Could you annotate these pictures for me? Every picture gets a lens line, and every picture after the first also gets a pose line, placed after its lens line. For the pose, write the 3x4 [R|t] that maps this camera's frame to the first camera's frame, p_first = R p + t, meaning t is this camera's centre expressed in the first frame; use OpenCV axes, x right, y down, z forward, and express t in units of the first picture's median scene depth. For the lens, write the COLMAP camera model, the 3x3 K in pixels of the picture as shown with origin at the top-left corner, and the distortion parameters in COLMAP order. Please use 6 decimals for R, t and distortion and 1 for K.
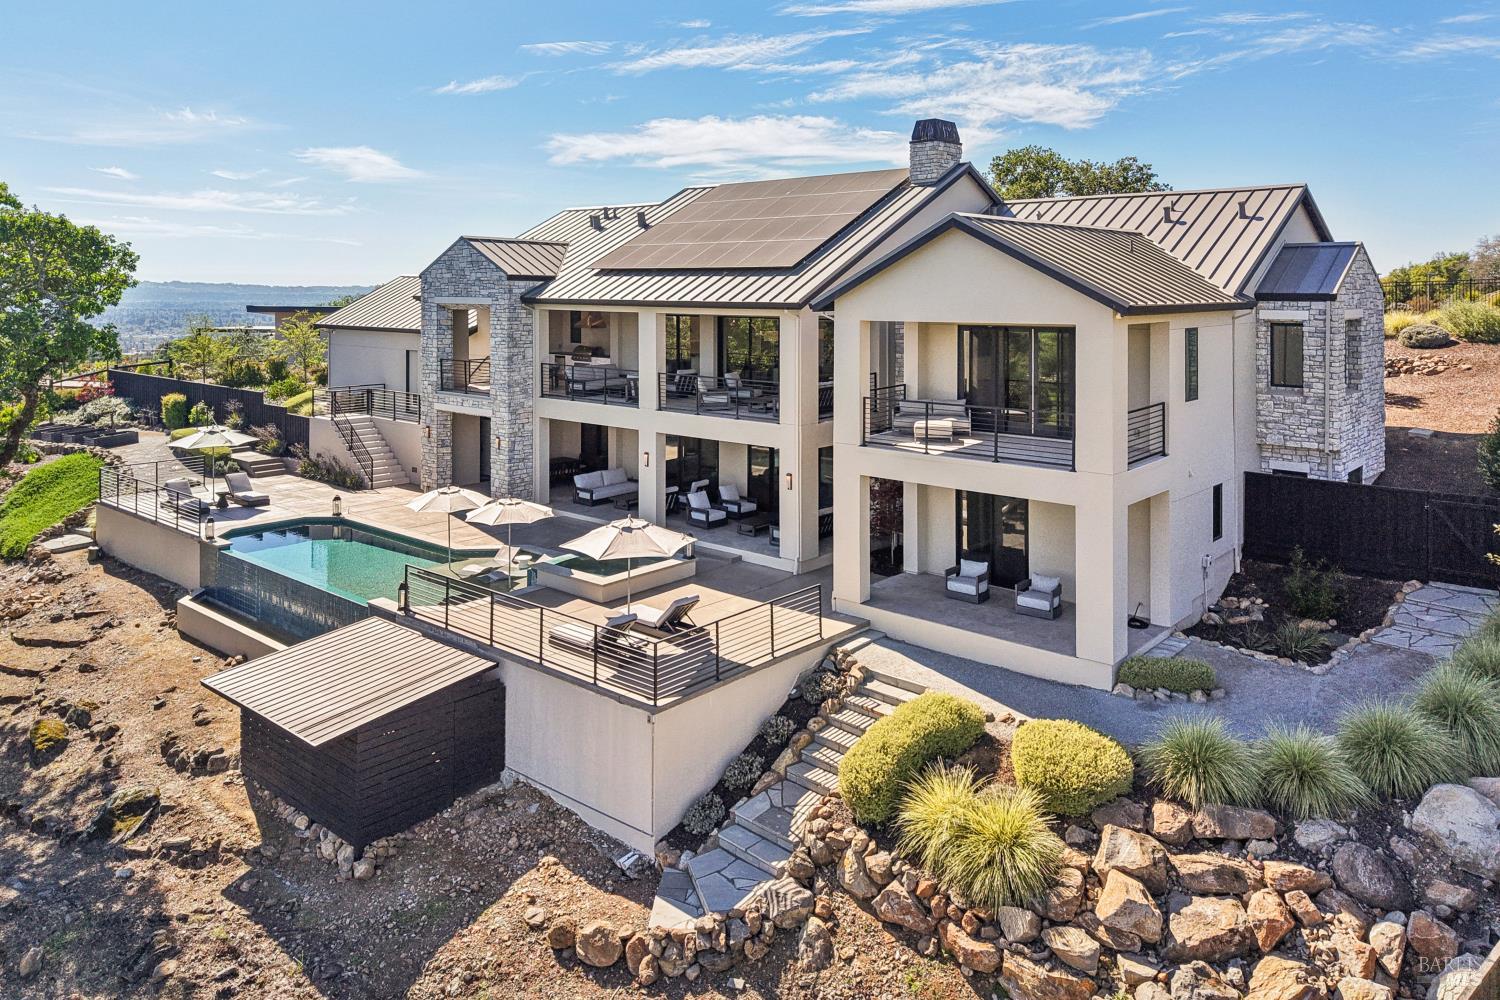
lens RADIAL K [[1064.1, 0, 750.1], [0, 1064.1, 301.7], [0, 0, 1]] dist [-0.002196, -0.000885]
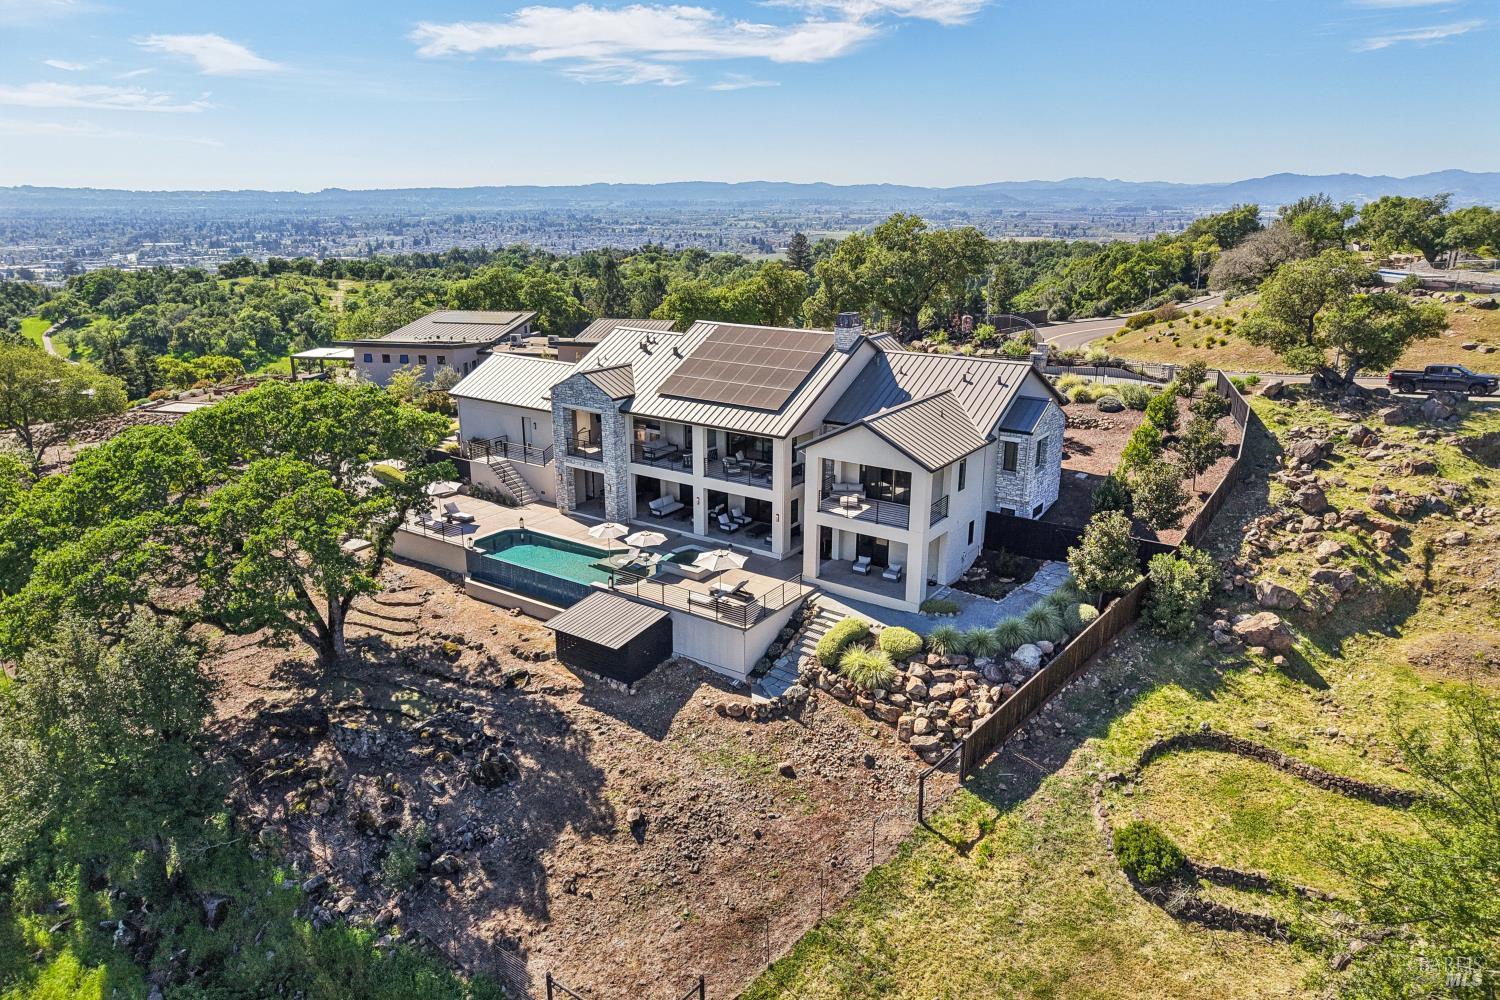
lens RADIAL K [[1006.6, 0, 749.1], [0, 1006.6, 519.5], [0, 0, 1]] dist [0.063629, -0.083759]
pose [[0.993110, -0.035249, 0.111761, -0.293063], [-0.000919, 0.951318, 0.308210, -0.534312], [-0.117184, -0.306189, 0.944731, -1.052112]]
